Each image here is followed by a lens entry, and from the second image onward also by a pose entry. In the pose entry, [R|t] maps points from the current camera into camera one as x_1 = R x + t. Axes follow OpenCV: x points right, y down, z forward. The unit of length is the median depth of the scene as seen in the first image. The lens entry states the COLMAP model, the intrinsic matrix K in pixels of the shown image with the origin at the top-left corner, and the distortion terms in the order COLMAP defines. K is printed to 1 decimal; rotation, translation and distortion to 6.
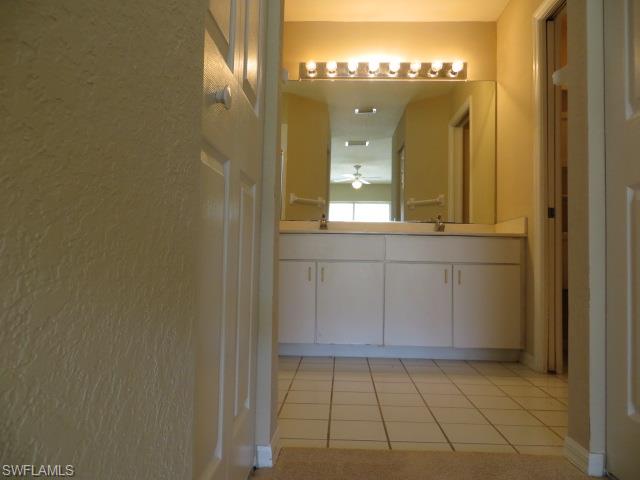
lens RADIAL K [[480.4, 0, 320.0], [0, 480.4, 241.0], [0, 0, 1]] dist [-0.038376, -0.001334]
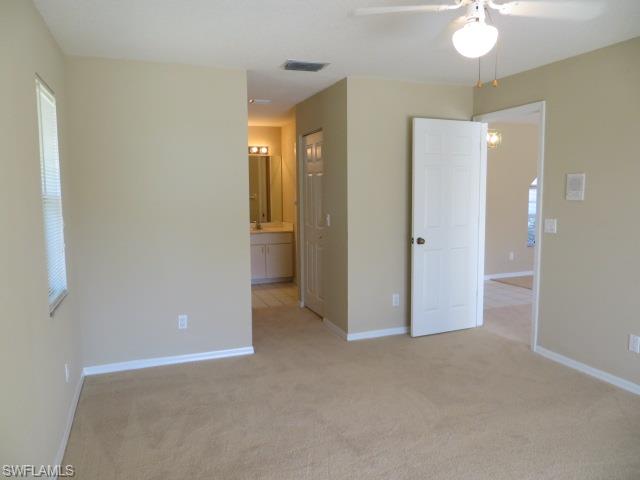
lens RADIAL K [[480.4, 0, 319.5], [0, 480.4, 240.0], [0, 0, 1]] dist [-0.038376, -0.001334]
pose [[0.919130, -0.074743, 0.386798, -0.409155], [0.015235, 0.987846, 0.154685, -0.348505], [-0.393659, -0.136283, 0.909098, -1.316822]]
